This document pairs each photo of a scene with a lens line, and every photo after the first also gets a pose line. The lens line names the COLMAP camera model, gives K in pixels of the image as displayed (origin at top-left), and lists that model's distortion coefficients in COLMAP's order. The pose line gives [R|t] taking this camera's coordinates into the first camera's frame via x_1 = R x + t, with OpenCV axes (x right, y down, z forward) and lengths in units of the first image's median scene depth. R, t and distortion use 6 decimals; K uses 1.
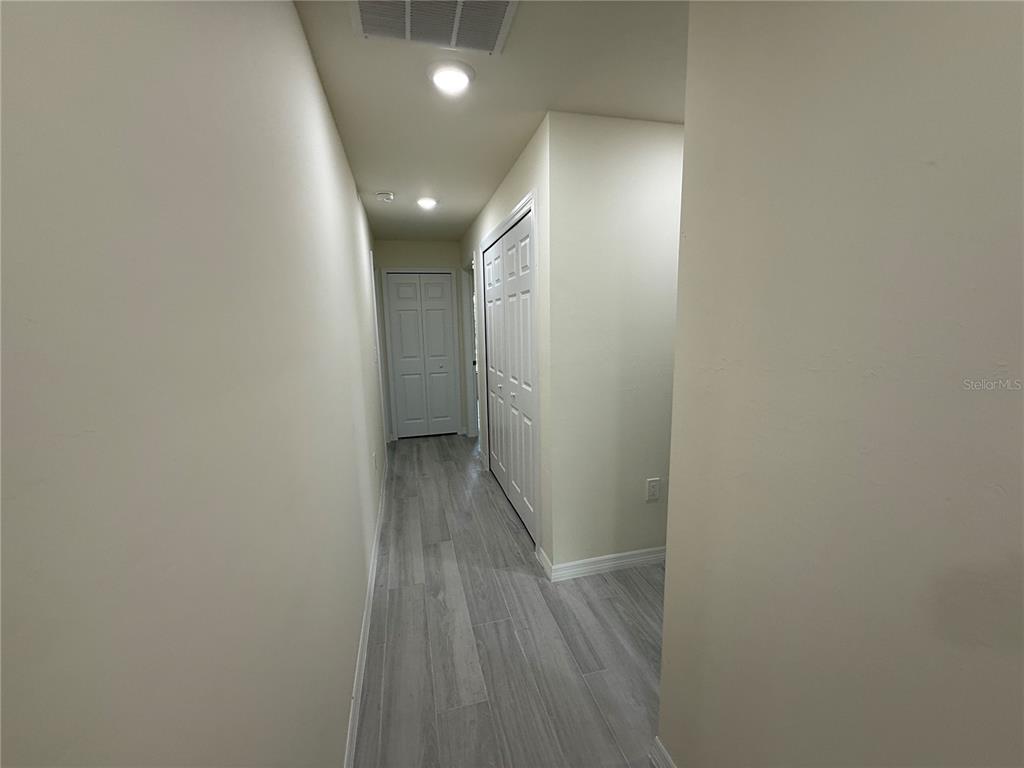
lens RADIAL K [[411.9, 0, 512.3], [0, 411.9, 386.3], [0, 0, 1]] dist [-0.000380, -0.000407]
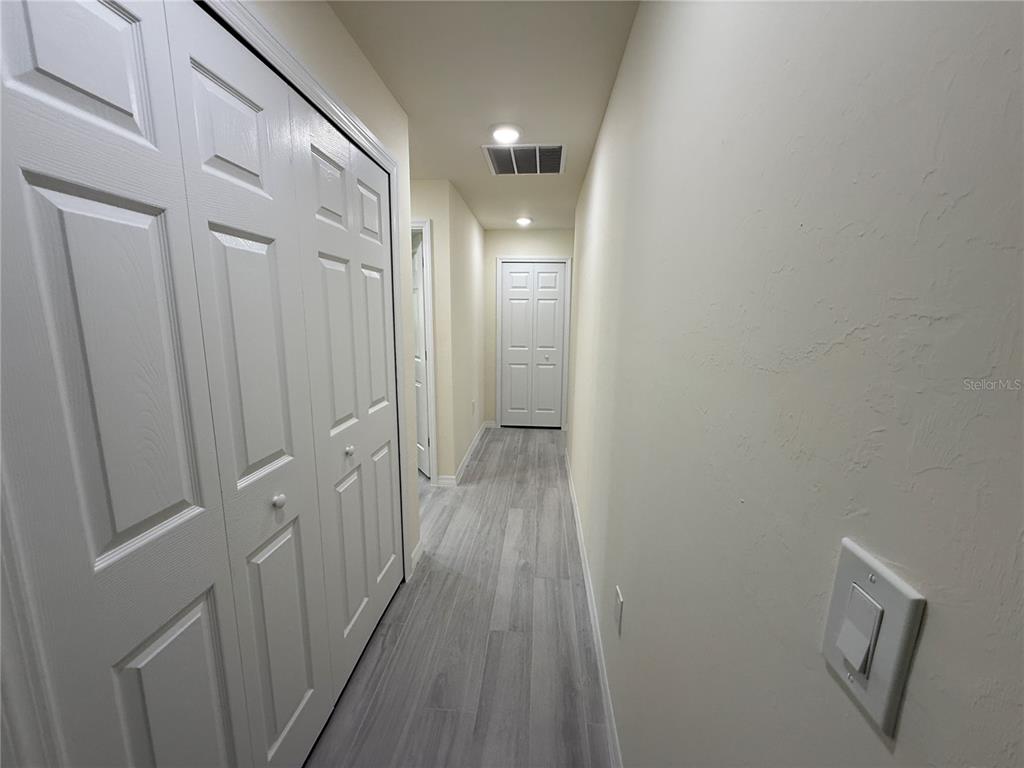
lens RADIAL K [[411.9, 0, 511.6], [0, 411.9, 388.9], [0, 0, 1]] dist [-0.000380, -0.000407]
pose [[-0.946810, -0.045355, 0.318581, -0.454308], [0.059042, 0.948726, 0.310537, -0.261167], [-0.316331, 0.312829, -0.895585, 1.759679]]
